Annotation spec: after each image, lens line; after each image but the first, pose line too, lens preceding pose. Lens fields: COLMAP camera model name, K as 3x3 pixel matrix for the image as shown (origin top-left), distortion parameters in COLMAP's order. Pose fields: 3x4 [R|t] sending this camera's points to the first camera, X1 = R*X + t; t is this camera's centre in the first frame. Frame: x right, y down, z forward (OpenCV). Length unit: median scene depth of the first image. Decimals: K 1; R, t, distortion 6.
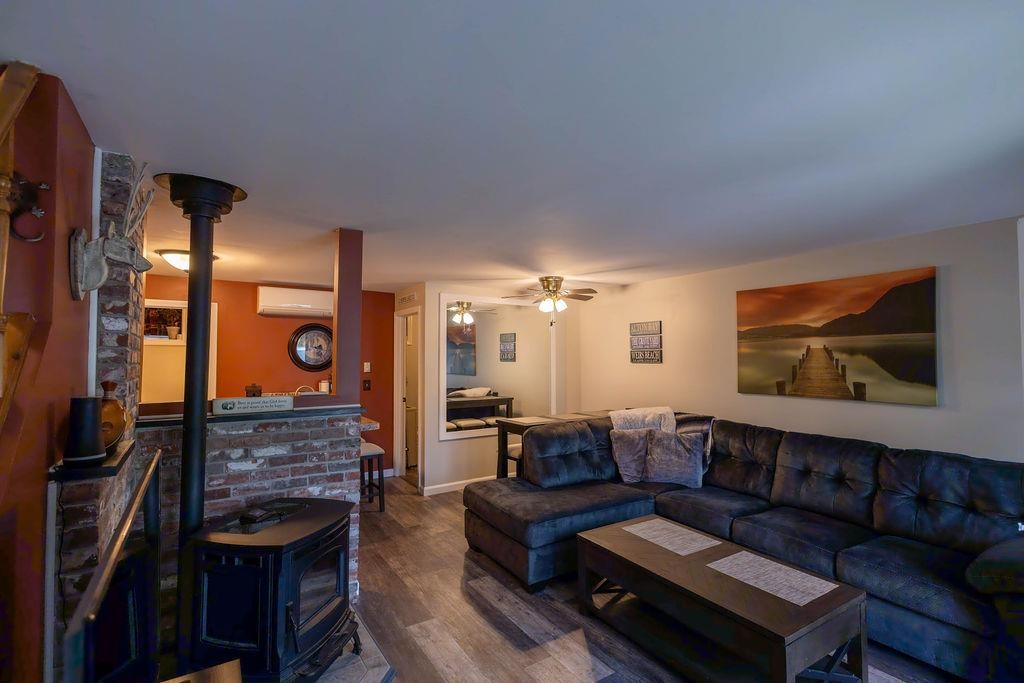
lens RADIAL K [[474.3, 0, 512.0], [0, 474.3, 341.5], [0, 0, 1]] dist [0.010697, -0.000111]
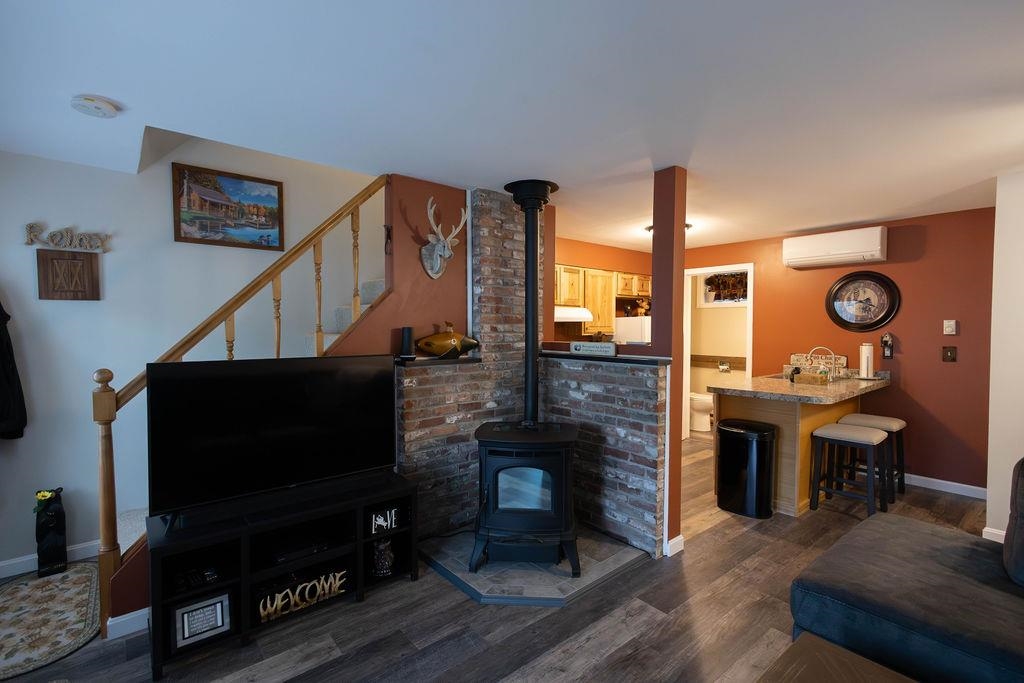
lens RADIAL K [[474.3, 0, 512.0], [0, 474.3, 341.5], [0, 0, 1]] dist [0.010697, -0.000111]
pose [[0.117620, 0.032839, -0.992516, 0.440338], [0.031483, 0.998827, 0.036779, 0.044883], [0.992559, -0.035573, 0.116448, 0.460221]]
